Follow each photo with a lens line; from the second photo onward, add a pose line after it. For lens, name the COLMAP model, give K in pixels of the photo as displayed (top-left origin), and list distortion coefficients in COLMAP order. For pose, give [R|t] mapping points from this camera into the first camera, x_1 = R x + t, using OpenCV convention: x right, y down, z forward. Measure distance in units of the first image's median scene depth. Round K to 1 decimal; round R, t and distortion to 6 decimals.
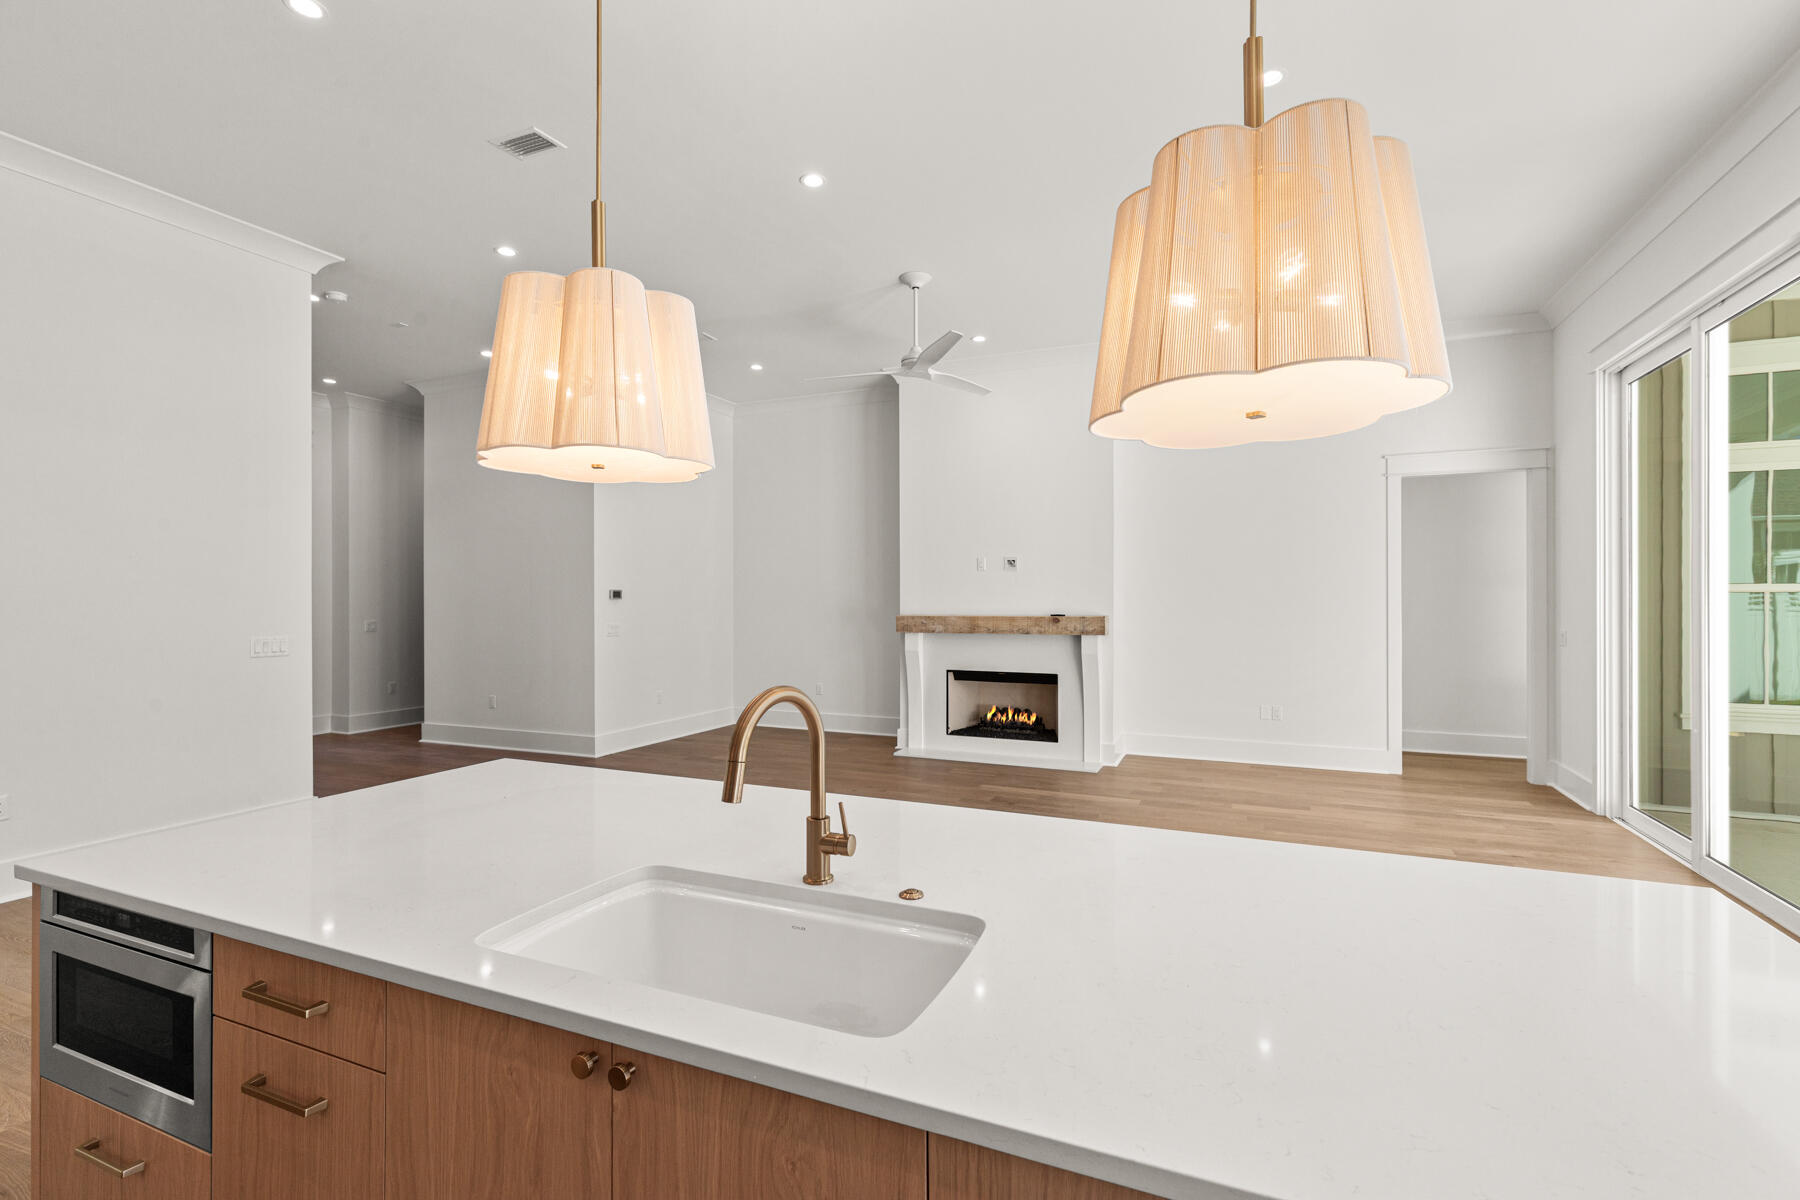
lens RADIAL K [[819.9, 0, 907.8], [0, 819.9, 596.1], [0, 0, 1]] dist [0.010771, -0.000887]
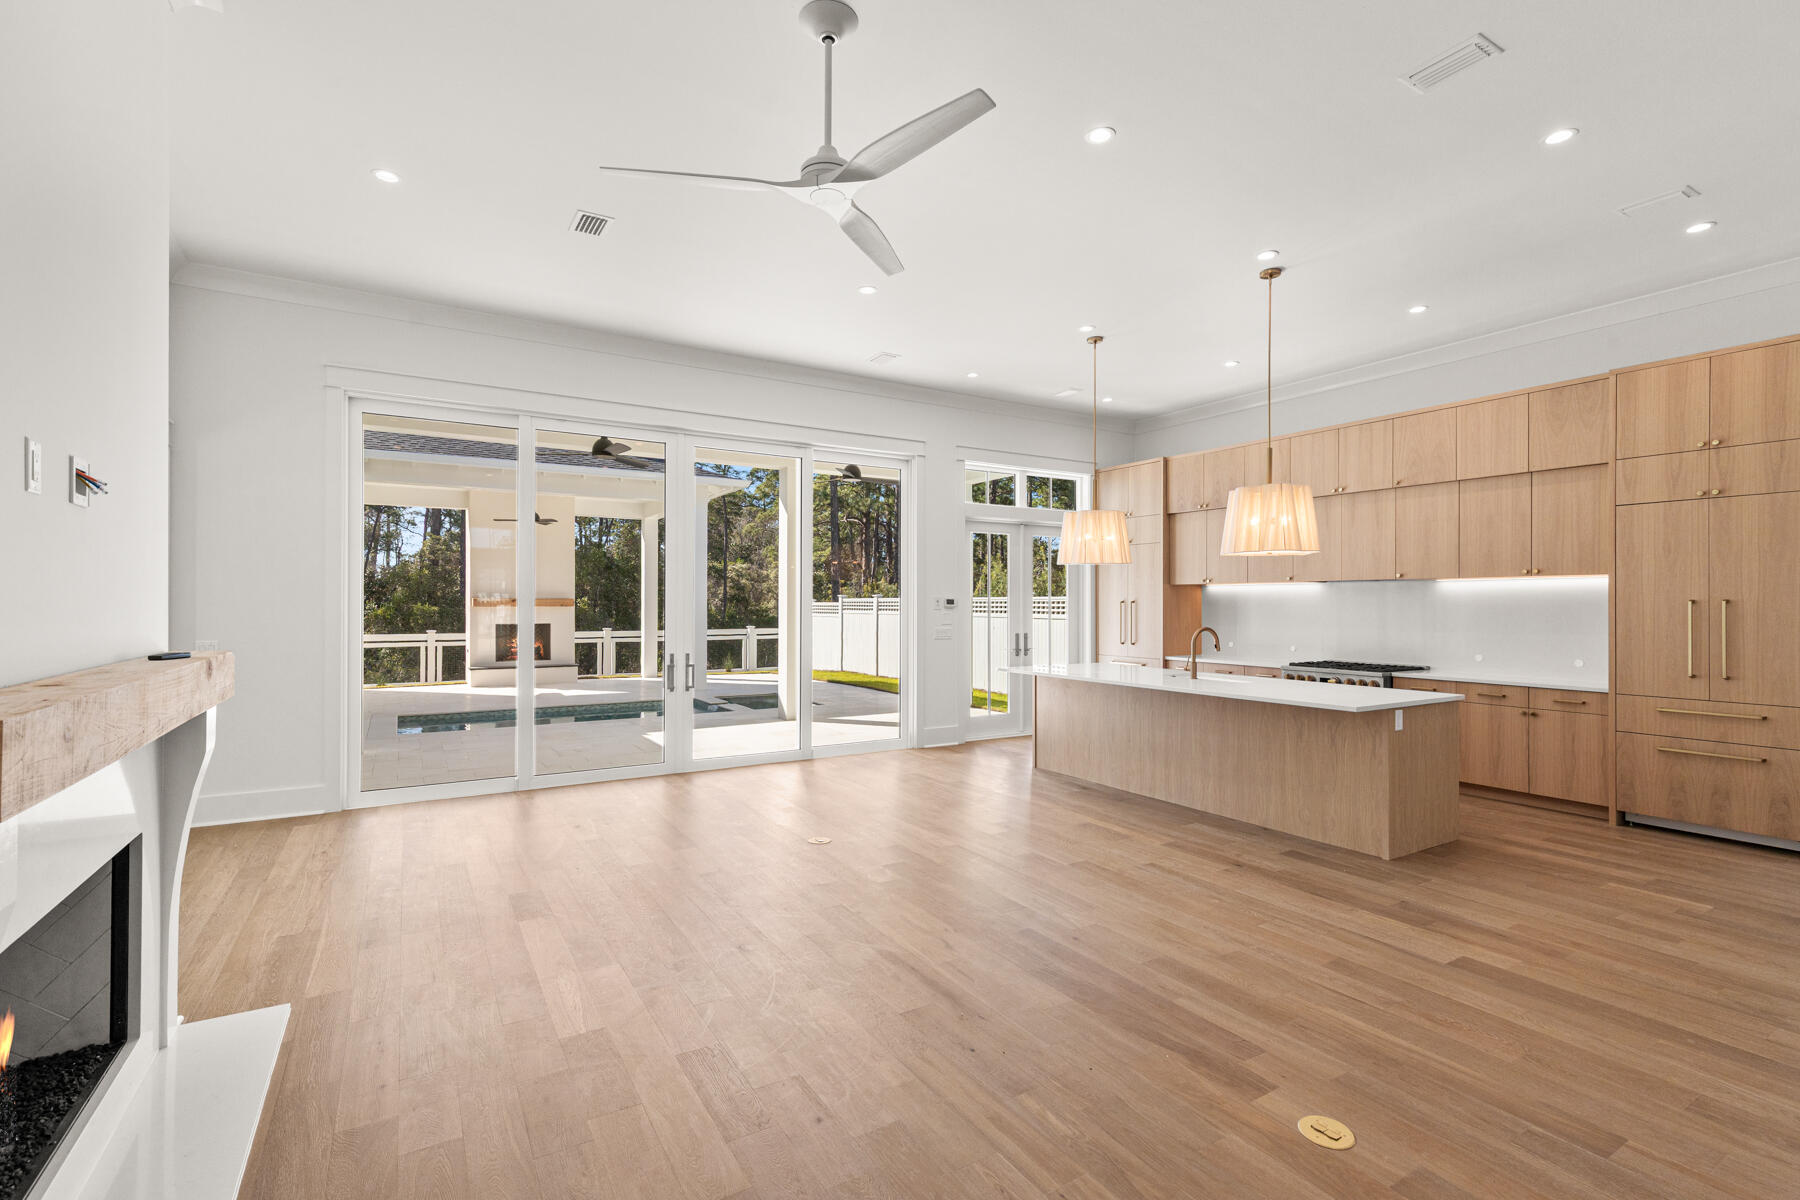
lens RADIAL K [[819.9, 0, 895.7], [0, 819.9, 603.2], [0, 0, 1]] dist [0.010771, -0.000887]
pose [[-0.809196, -0.000459, 0.587538, -0.269371], [-0.001999, 0.999996, -0.001972, 0.000699], [-0.587535, -0.002770, -0.809194, 1.099262]]
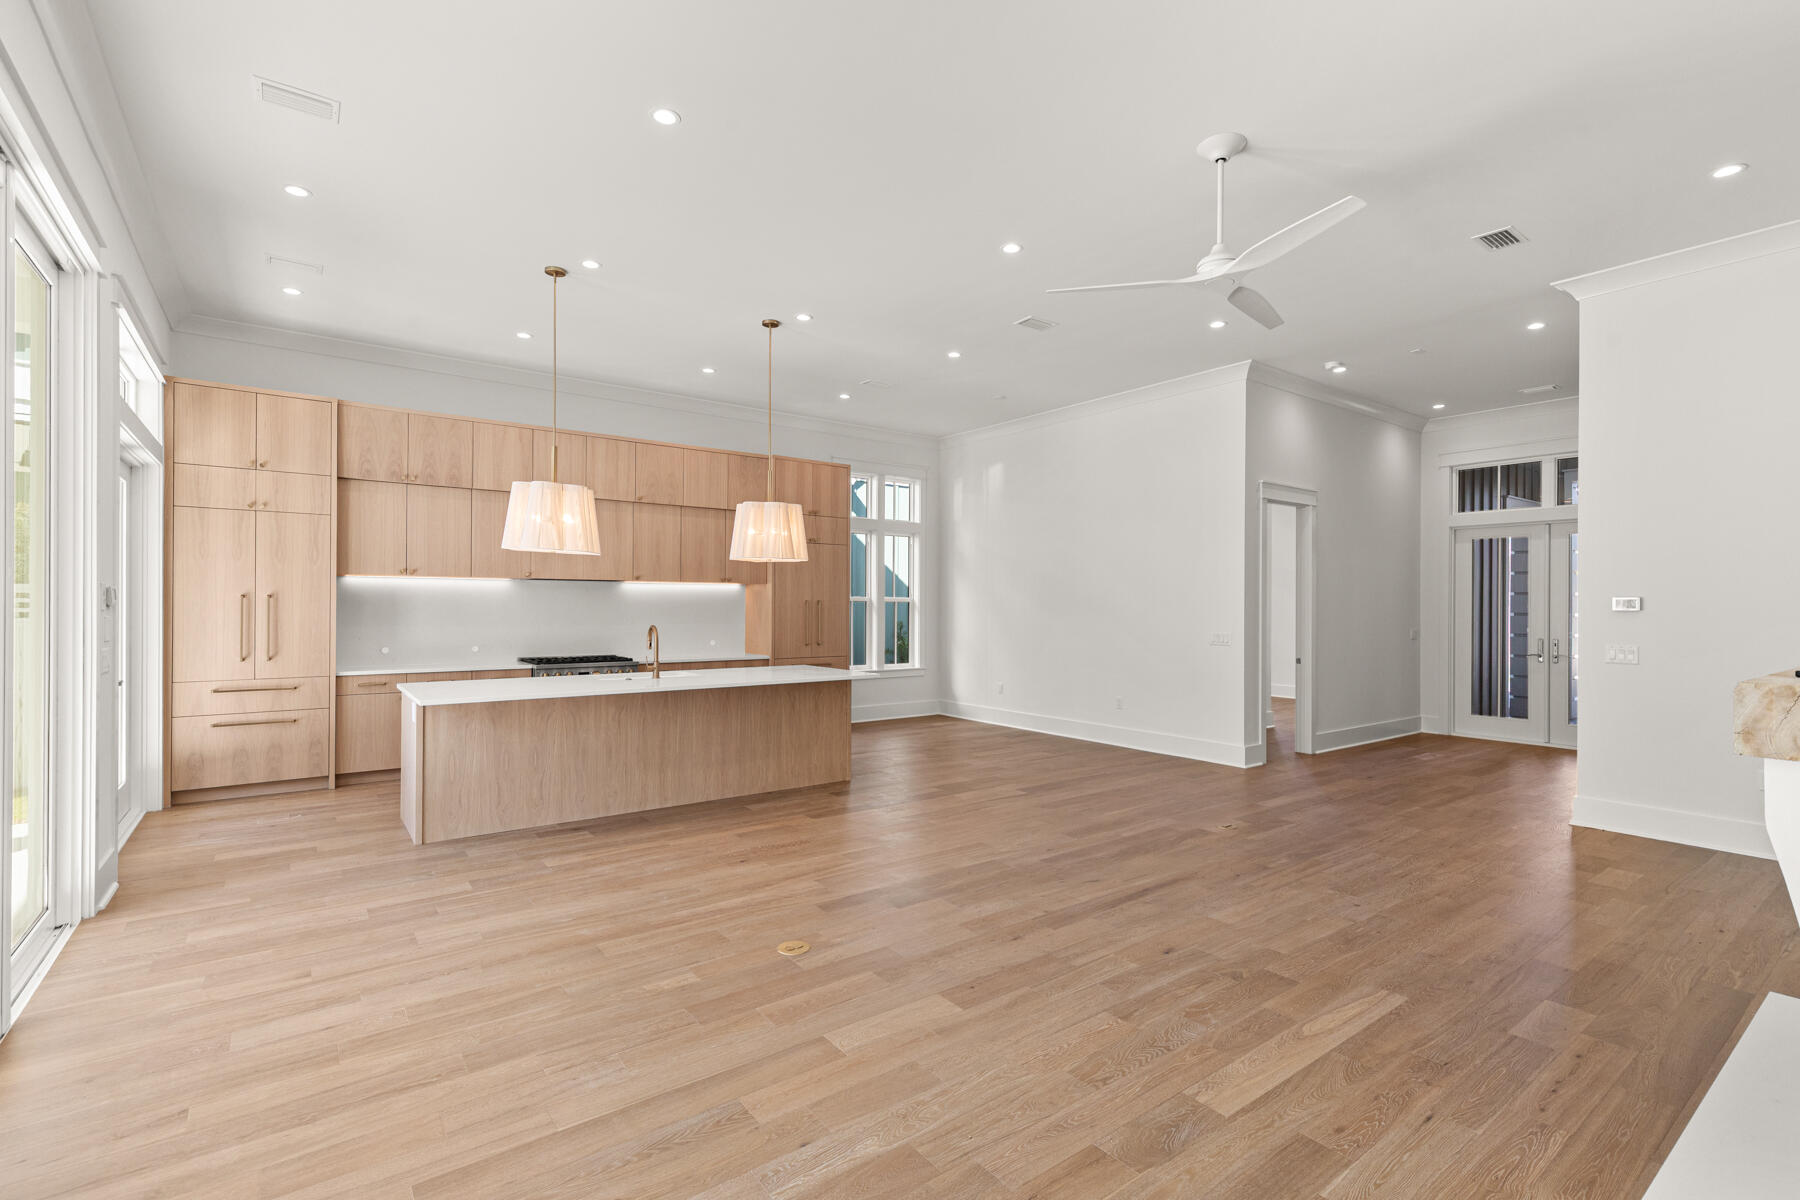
lens RADIAL K [[819.9, 0, 909.3], [0, 819.9, 607.4], [0, 0, 1]] dist [0.010771, -0.000887]
pose [[-0.495486, 0.001132, -0.868615, 0.578138], [-0.004368, 0.999983, 0.003795, 0.000319], [0.868605, 0.005674, -0.495473, 0.867158]]
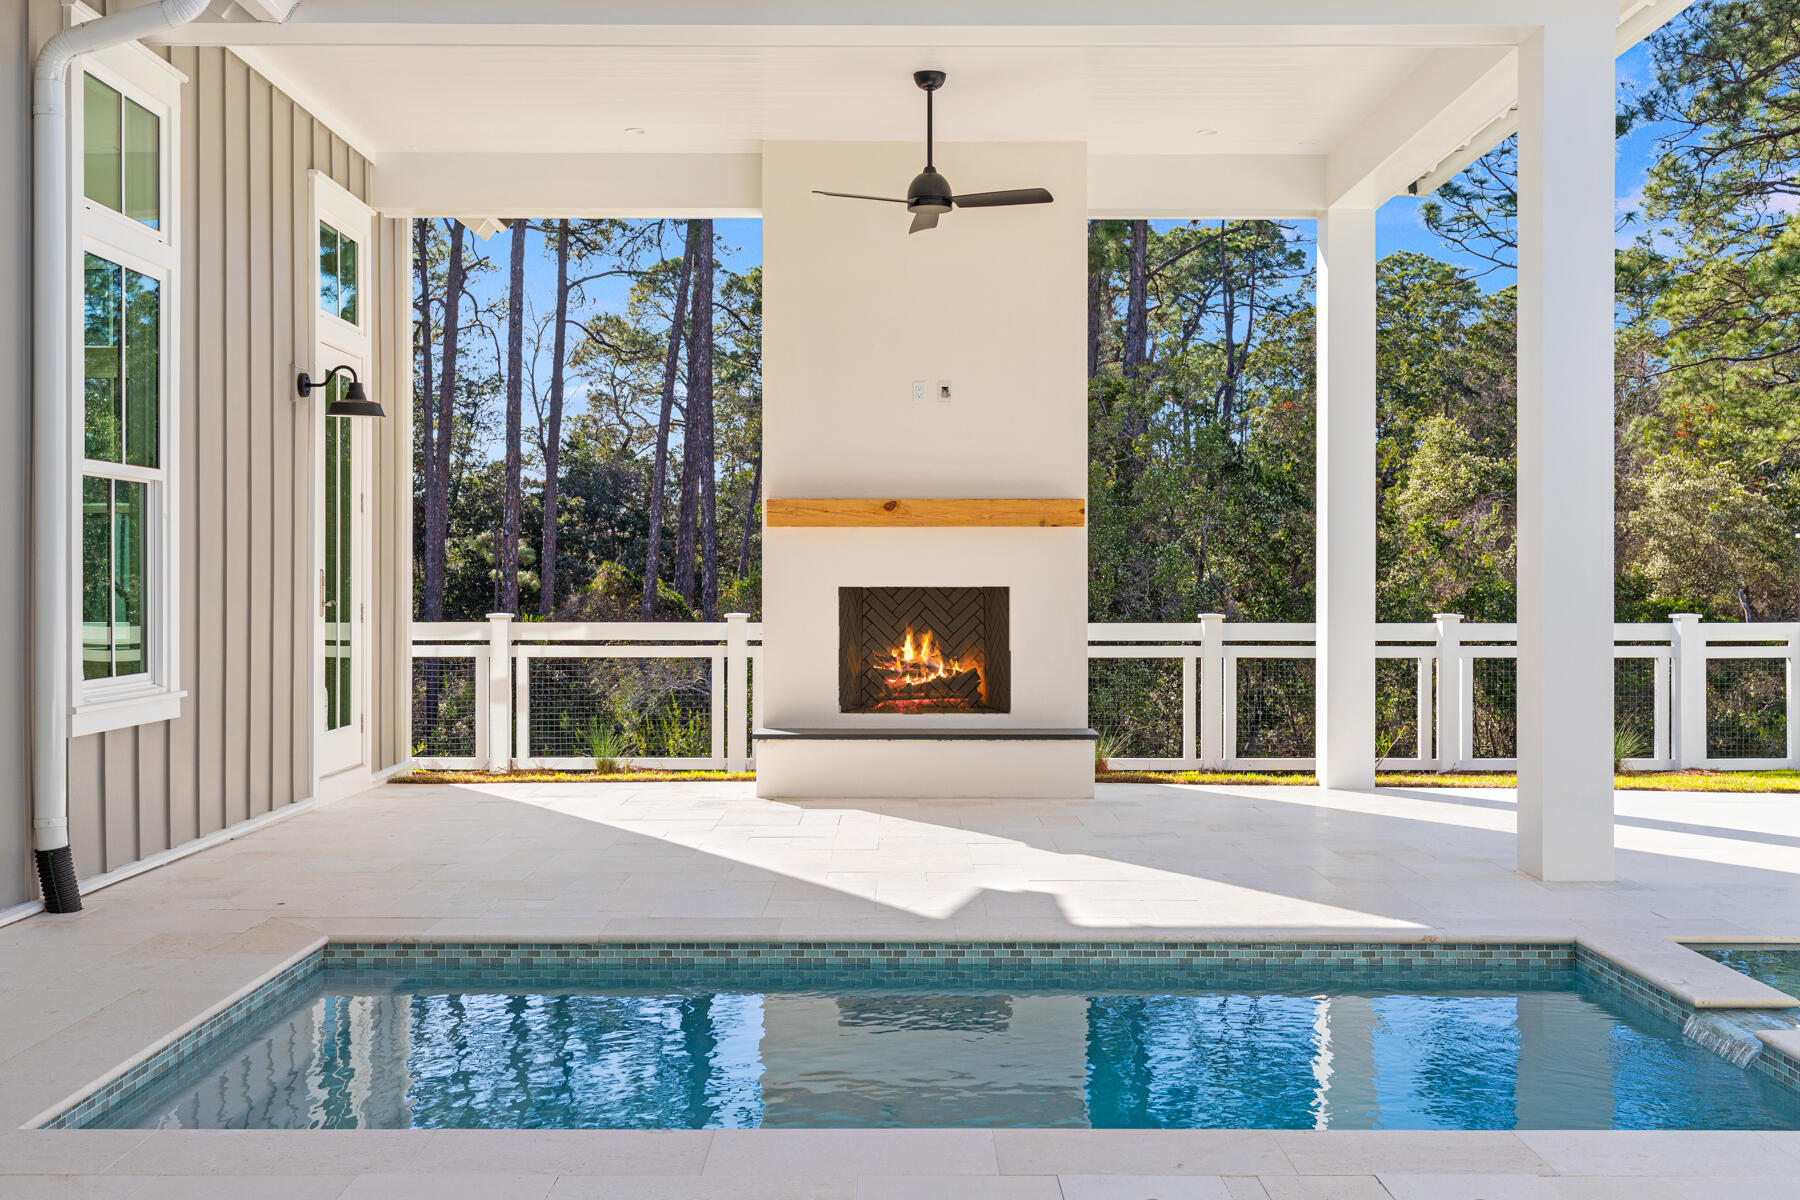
lens RADIAL K [[1734.0, 0, 880.1], [0, 1734.0, 588.9], [0, 0, 1]] dist [0.006973, 0.000000]
pose [[-0.387281, -0.005224, 0.921947, 0.628492], [-0.002854, 0.999986, 0.004467, 0.051547], [-0.921957, -0.000901, -0.387291, 0.433566]]
